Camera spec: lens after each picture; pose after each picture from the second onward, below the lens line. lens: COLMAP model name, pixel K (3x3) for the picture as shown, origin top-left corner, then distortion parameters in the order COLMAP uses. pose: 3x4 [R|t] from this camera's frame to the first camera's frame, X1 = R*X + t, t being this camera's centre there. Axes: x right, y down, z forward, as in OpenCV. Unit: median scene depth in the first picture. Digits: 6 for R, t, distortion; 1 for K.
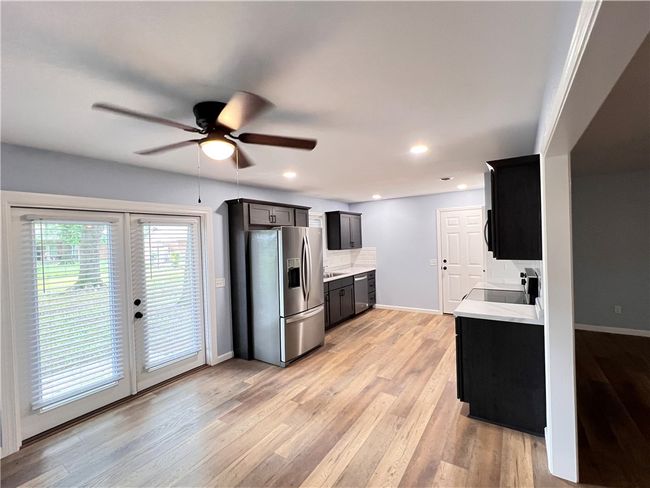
lens RADIAL K [[292.2, 0, 322.6], [0, 292.2, 242.4], [0, 0, 1]] dist [-0.000506, -0.000129]
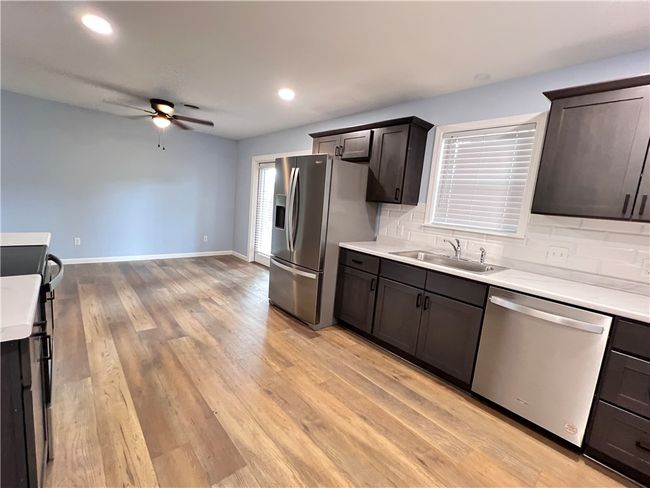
lens RADIAL K [[292.2, 0, 322.6], [0, 292.2, 242.4], [0, 0, 1]] dist [-0.000506, -0.000129]
pose [[-0.262353, 0.143023, -0.954314, 0.773800], [-0.085320, 0.981644, 0.170575, 0.036769], [0.961193, 0.126173, -0.245335, 1.444202]]
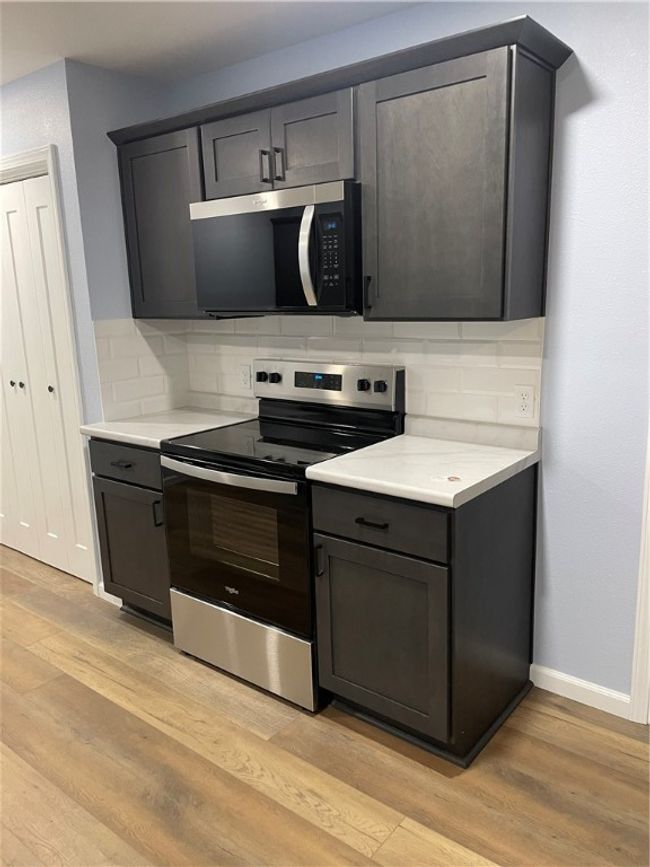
lens RADIAL K [[659.6, 0, 325.0], [0, 659.6, 433.5], [0, 0, 1]] dist [0.013377, 0.000552]
pose [[0.074830, -0.185664, 0.979760, -0.172964], [0.033070, 0.982436, 0.183645, 0.026469], [-0.996648, 0.018659, 0.079656, 0.794146]]
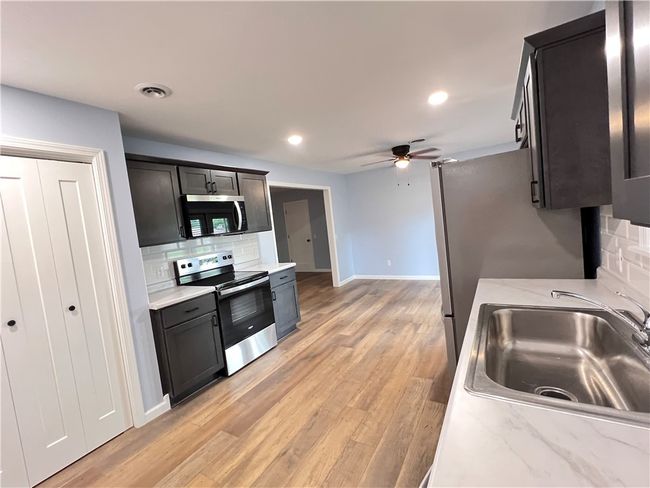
lens RADIAL K [[292.2, 0, 322.6], [0, 292.2, 242.4], [0, 0, 1]] dist [-0.000506, -0.000129]
pose [[-0.989127, 0.142025, -0.038175, 0.259405], [0.138552, 0.986960, 0.081941, 0.020667], [0.049315, 0.075761, -0.995906, 1.830406]]
